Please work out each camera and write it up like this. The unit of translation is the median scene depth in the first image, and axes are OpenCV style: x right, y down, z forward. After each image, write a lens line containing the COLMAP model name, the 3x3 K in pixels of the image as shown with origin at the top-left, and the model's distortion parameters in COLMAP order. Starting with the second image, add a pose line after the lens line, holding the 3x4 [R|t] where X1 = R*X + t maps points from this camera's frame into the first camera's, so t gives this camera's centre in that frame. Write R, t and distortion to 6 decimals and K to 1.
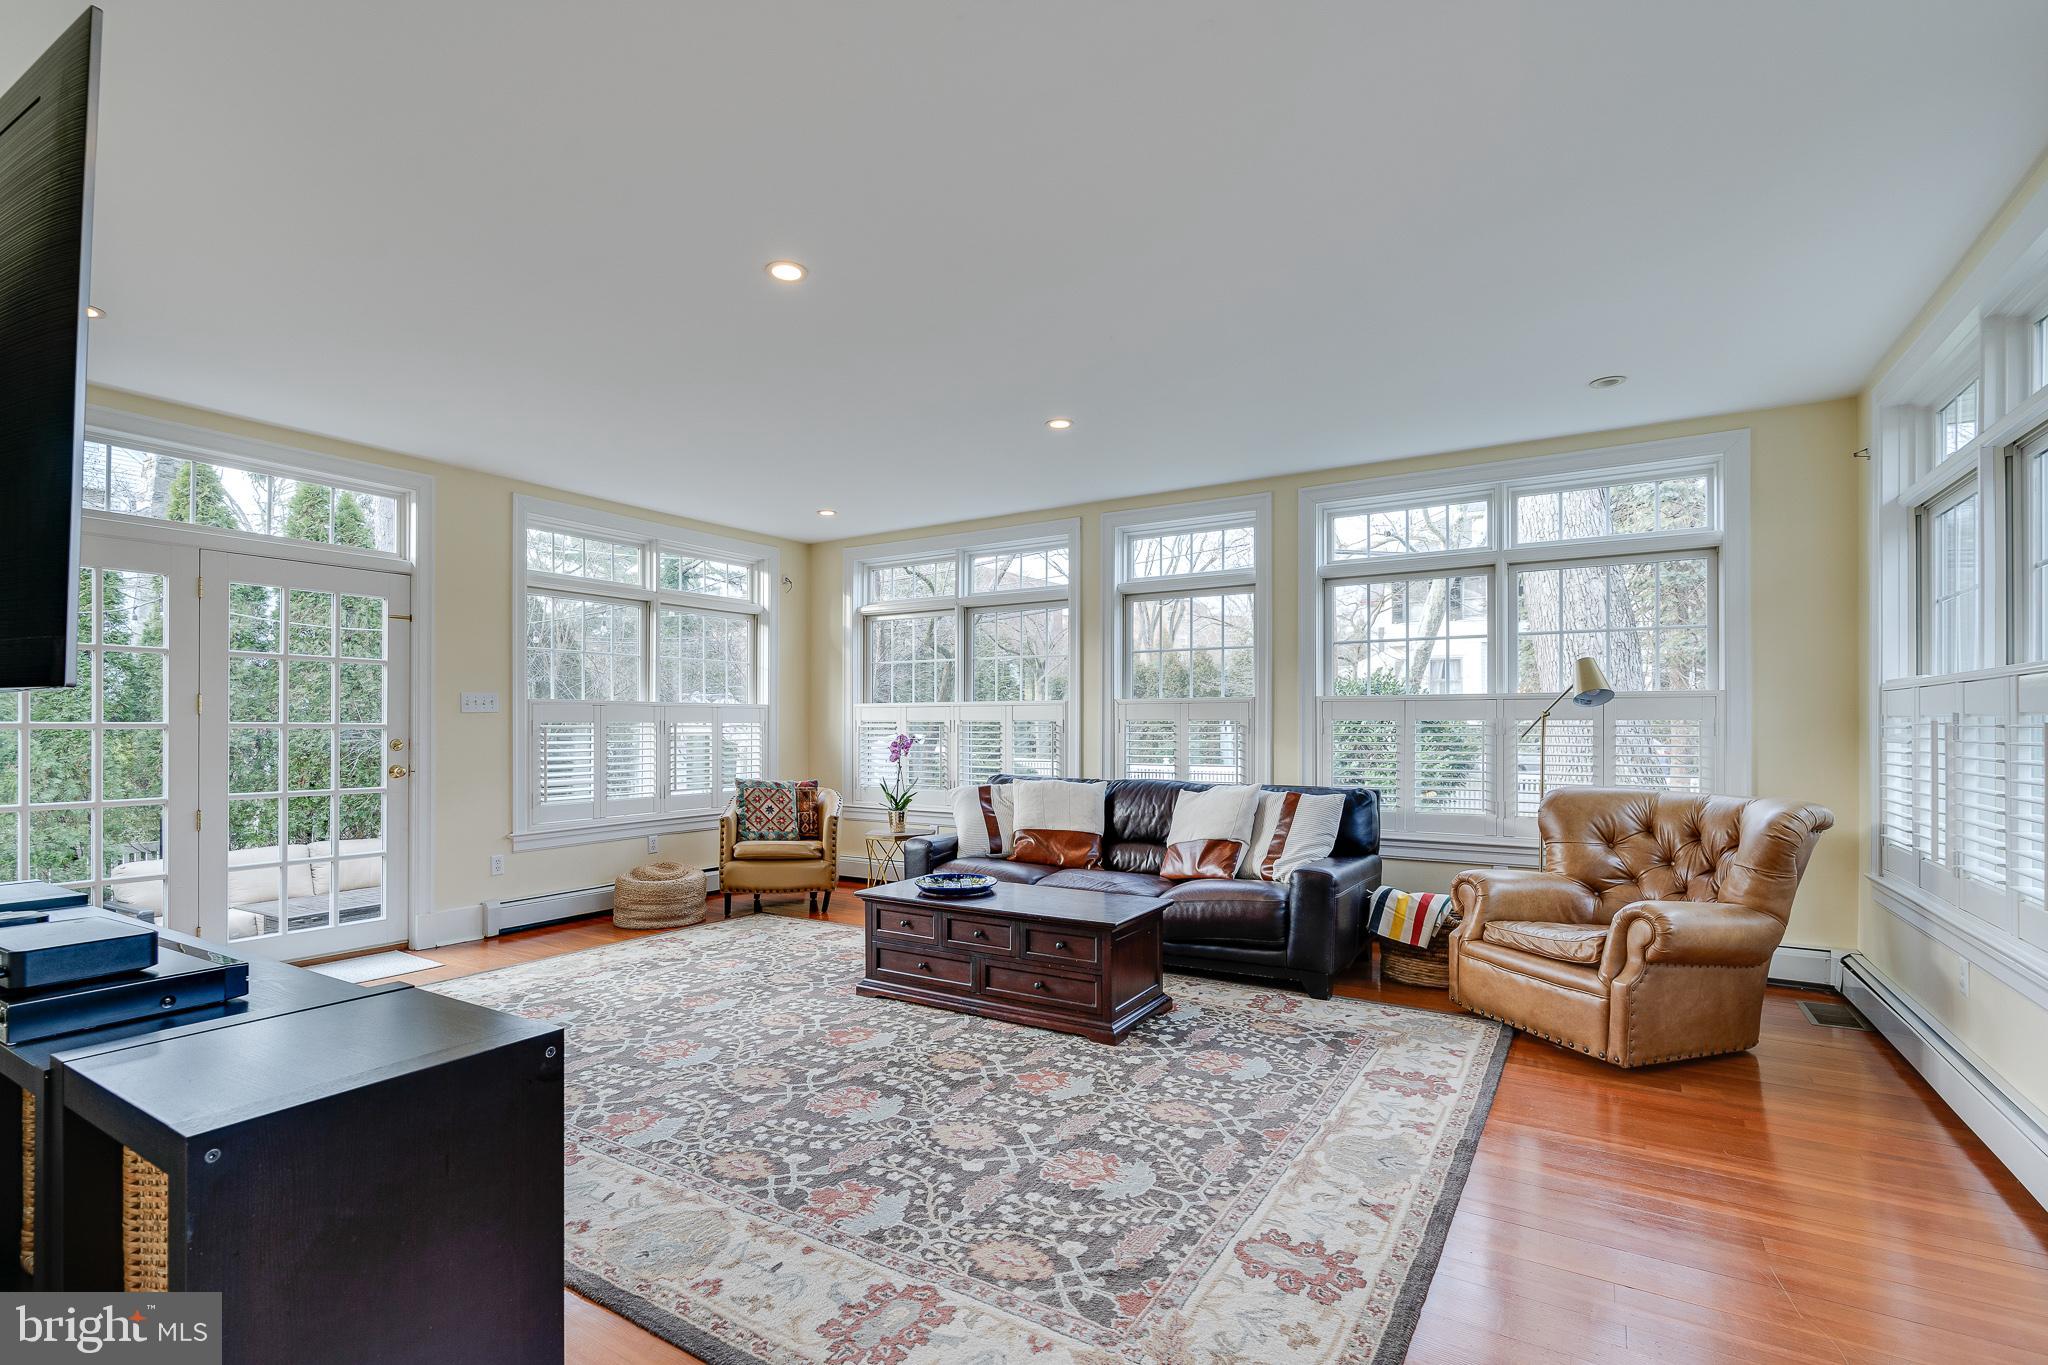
lens RADIAL K [[927.6, 0, 1019.2], [0, 927.6, 727.7], [0, 0, 1]] dist [-0.012677, 0.003725]
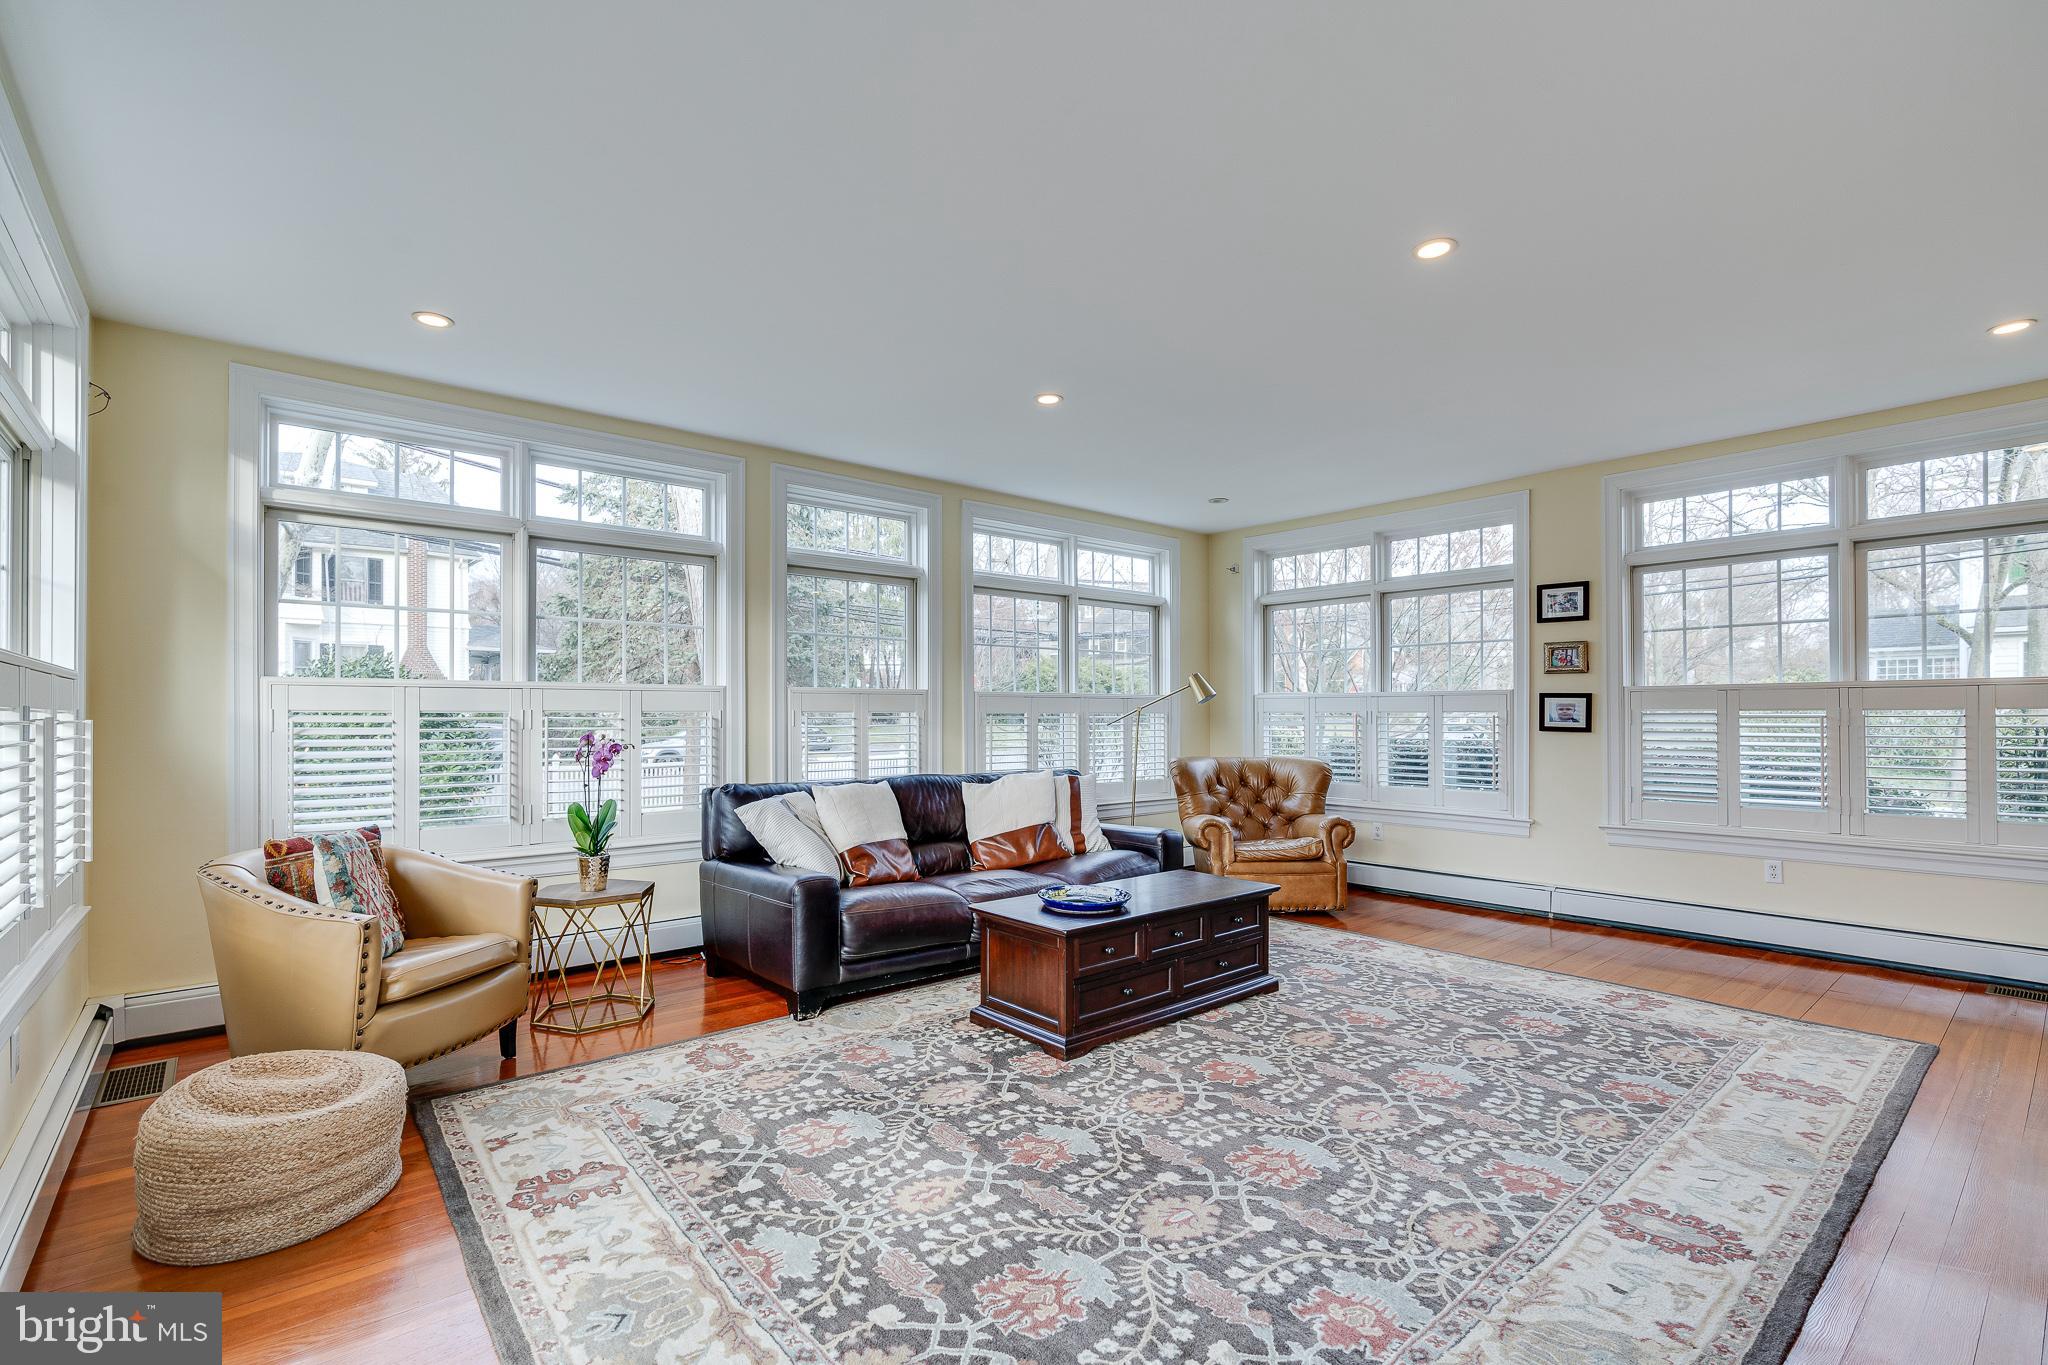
lens RADIAL K [[927.6, 0, 1004.7], [0, 927.6, 700.5], [0, 0, 1]] dist [-0.012677, 0.003725]
pose [[0.319427, 0.013536, 0.947514, -0.760132], [0.006186, 0.999847, -0.016369, -0.004271], [-0.947591, 0.011090, 0.319294, 0.642465]]
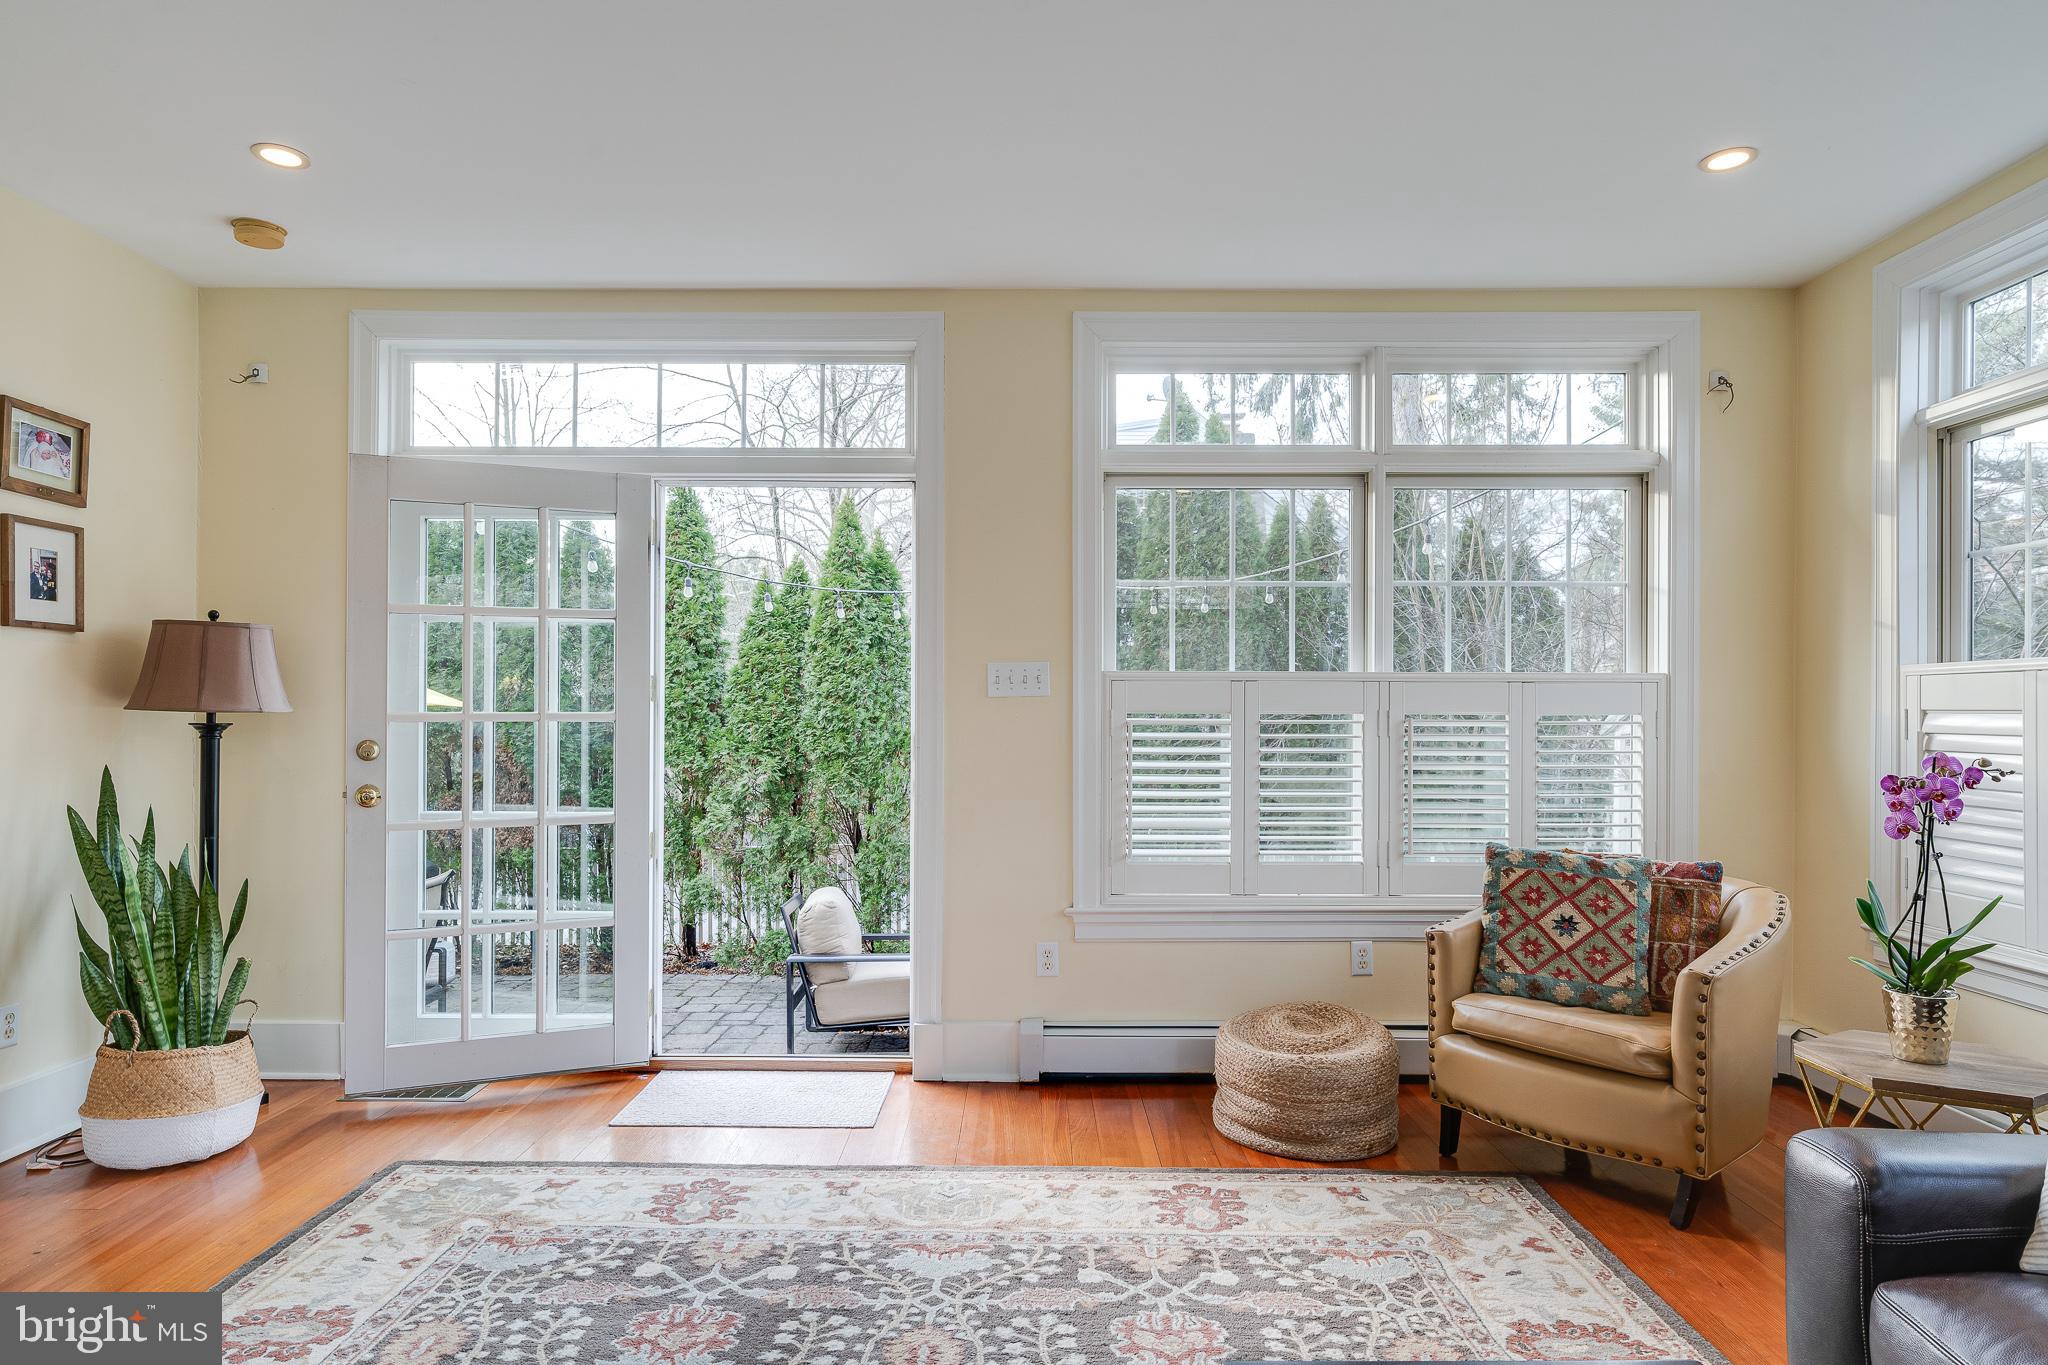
lens RADIAL K [[1183.0, 0, 1013.3], [0, 1183.0, 712.9], [0, 0, 1]] dist [-0.009649, -0.001873]
pose [[0.524143, 0.000780, -0.851630, 0.059621], [-0.004374, 0.999989, -0.001776, -0.005117], [0.851619, 0.004656, 0.524140, 0.625255]]
